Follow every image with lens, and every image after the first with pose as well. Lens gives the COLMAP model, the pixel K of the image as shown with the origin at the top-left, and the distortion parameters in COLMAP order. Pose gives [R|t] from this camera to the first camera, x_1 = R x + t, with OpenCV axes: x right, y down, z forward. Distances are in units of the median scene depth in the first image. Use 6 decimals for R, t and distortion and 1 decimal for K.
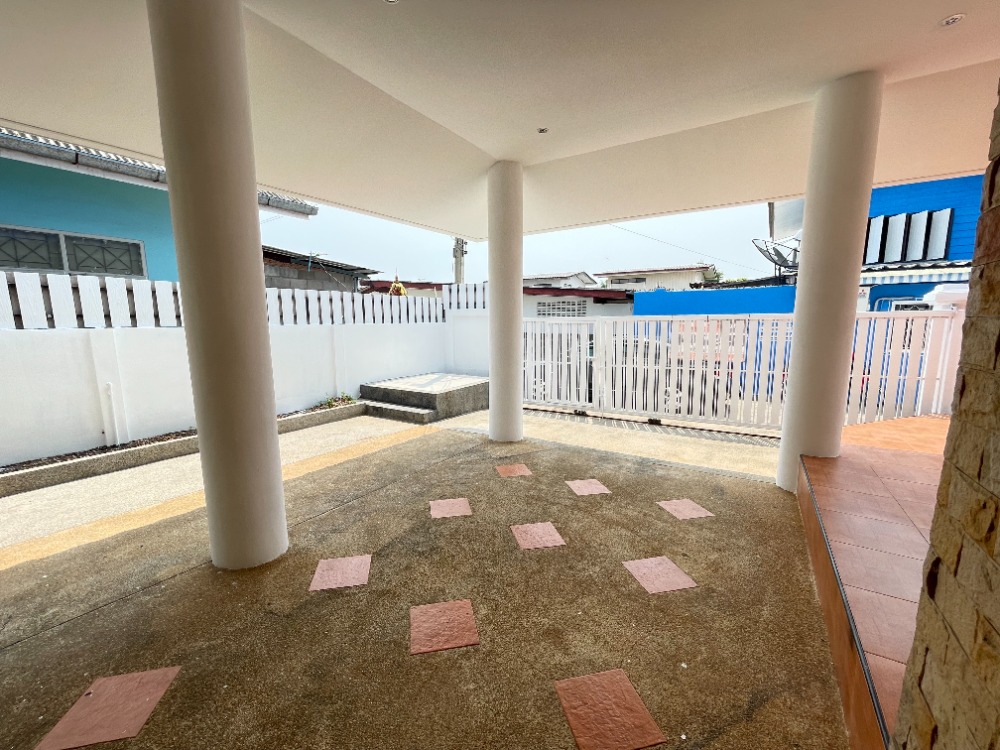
lens RADIAL K [[405.4, 0, 496.7], [0, 405.4, 377.2], [0, 0, 1]] dist [-0.000714, -0.000104]
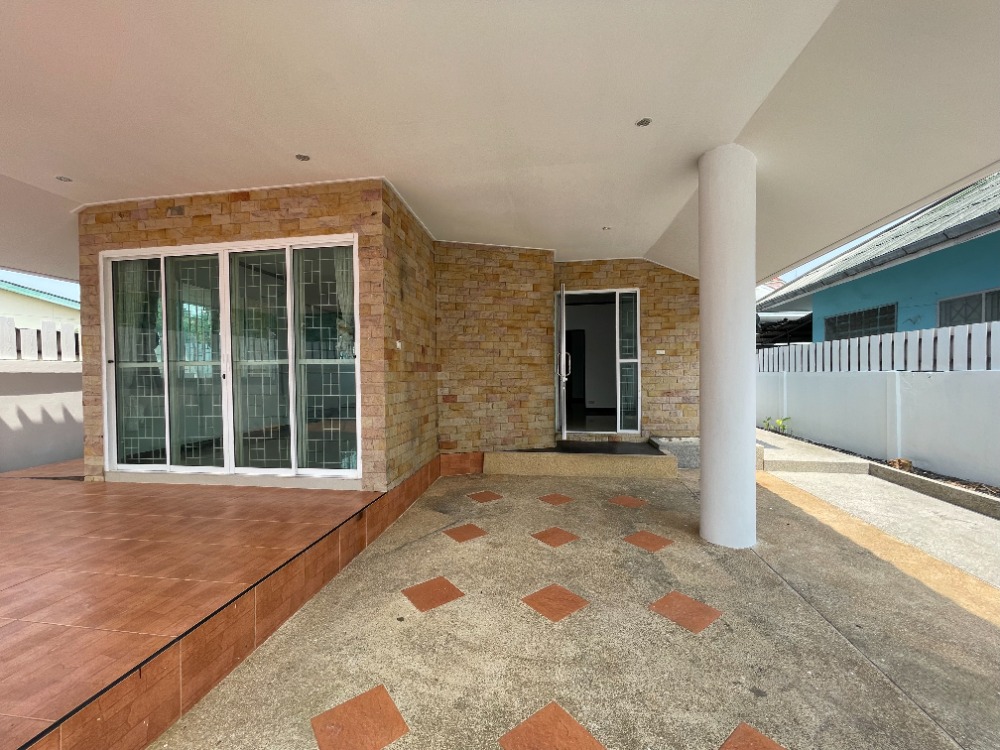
lens RADIAL K [[405.4, 0, 498.2], [0, 405.4, 379.0], [0, 0, 1]] dist [-0.000714, -0.000104]
pose [[-0.911322, 0.023948, -0.410997, 0.392824], [-0.039171, 0.988734, 0.144467, -0.158034], [0.409826, 0.147755, -0.900117, 1.154367]]
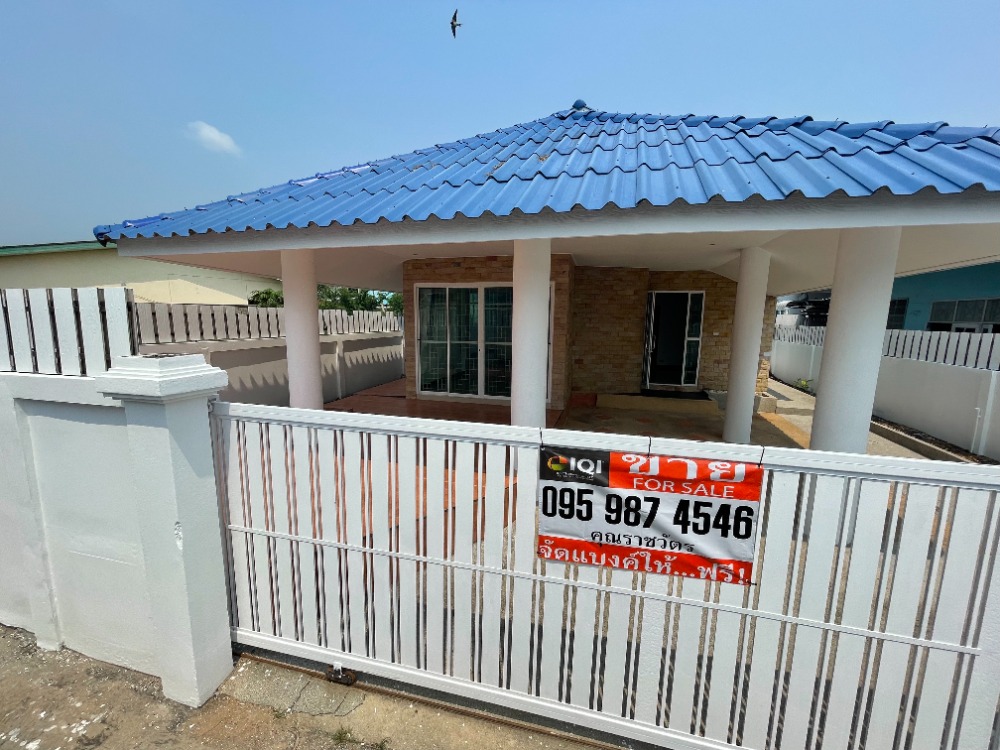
lens RADIAL K [[405.4, 0, 497.6], [0, 405.4, 379.0], [0, 0, 1]] dist [-0.000714, -0.000104]
pose [[-0.957446, 0.041807, -0.285567, 1.083425], [-0.043906, 0.956837, 0.287289, -0.432102], [0.285252, 0.287602, -0.914285, 1.862392]]
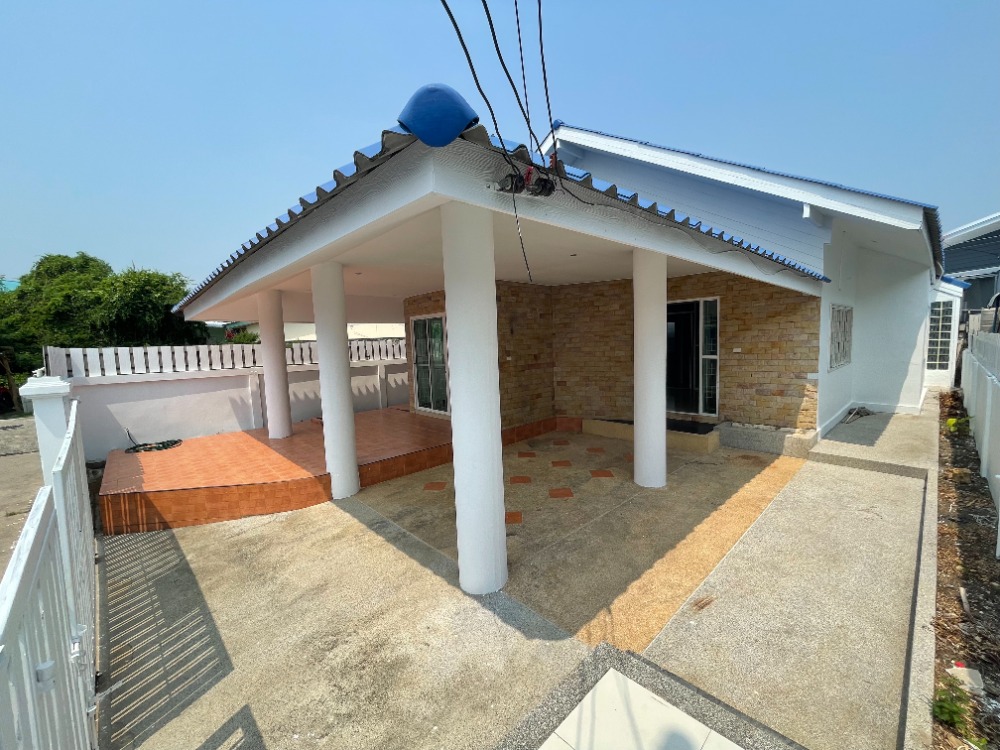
lens RADIAL K [[405.4, 0, 496.5], [0, 405.4, 380.1], [0, 0, 1]] dist [-0.000714, -0.000104]
pose [[-0.965468, 0.020174, 0.259739, -0.244155], [0.082331, 0.969529, 0.230726, -0.440879], [-0.247170, 0.244144, -0.937711, 2.008661]]
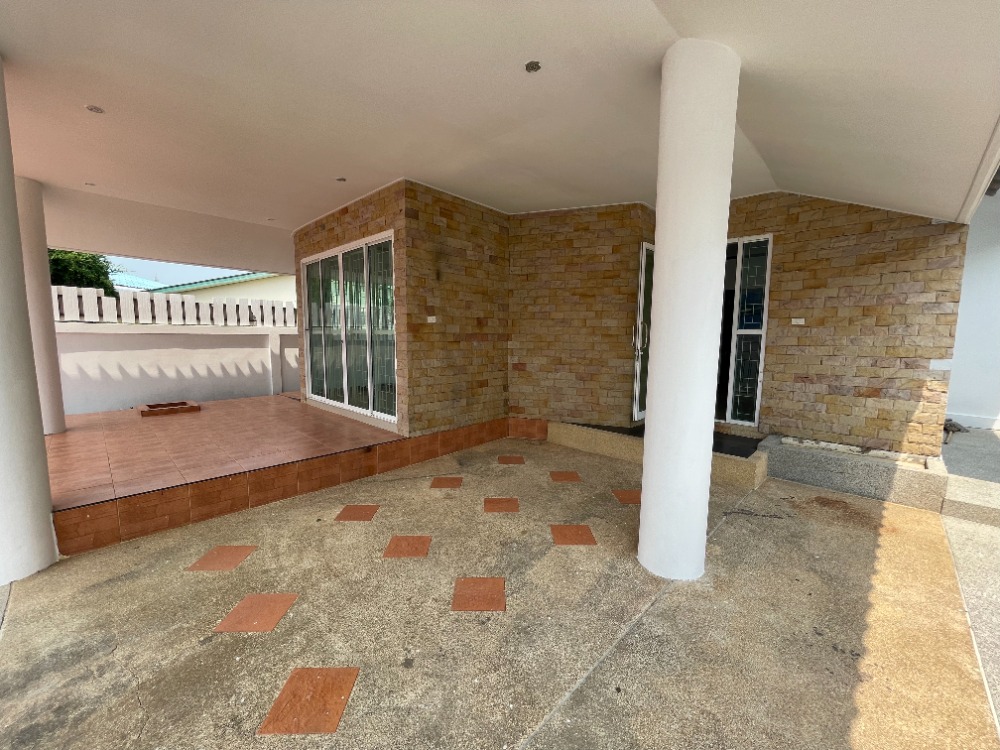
lens RADIAL K [[405.4, 0, 497.9], [0, 405.4, 379.4], [0, 0, 1]] dist [-0.000714, -0.000104]
pose [[-0.979181, -0.023387, 0.201637, -0.232075], [0.027199, 0.969267, 0.244504, -0.200366], [-0.201158, 0.244898, -0.948451, 1.268959]]
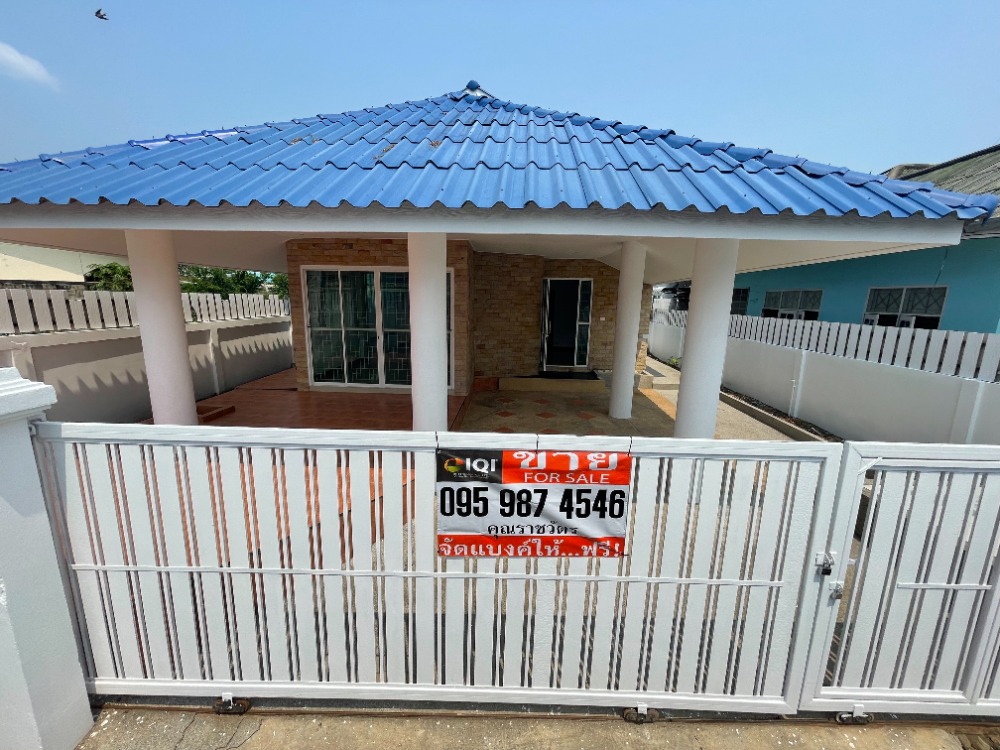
lens RADIAL K [[405.4, 0, 498.1], [0, 405.4, 379.6], [0, 0, 1]] dist [-0.000714, -0.000104]
pose [[-0.863643, 0.091951, -0.495647, 1.070780], [-0.082716, 0.944048, 0.319267, -0.462488], [0.497272, 0.316730, -0.807715, 1.865057]]
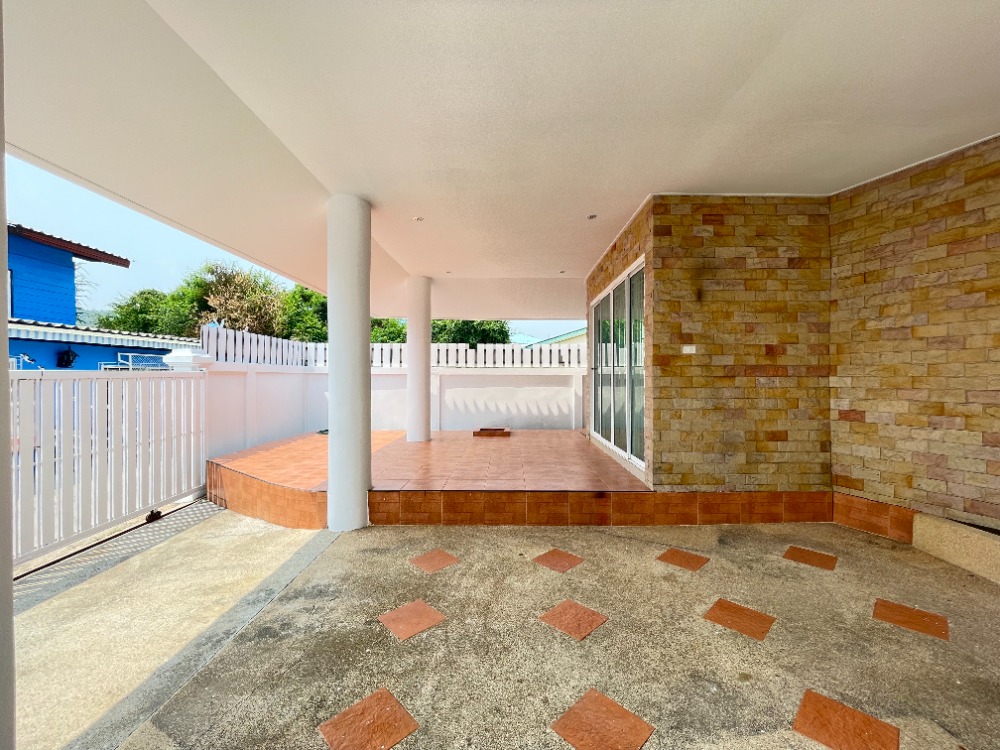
lens RADIAL K [[405.4, 0, 496.6], [0, 405.4, 378.8], [0, 0, 1]] dist [-0.000714, -0.000104]
pose [[-0.515692, 0.005894, 0.856754, -0.392127], [0.127296, 0.989405, 0.069814, -0.142693], [-0.847265, 0.145063, -0.510979, 1.033842]]
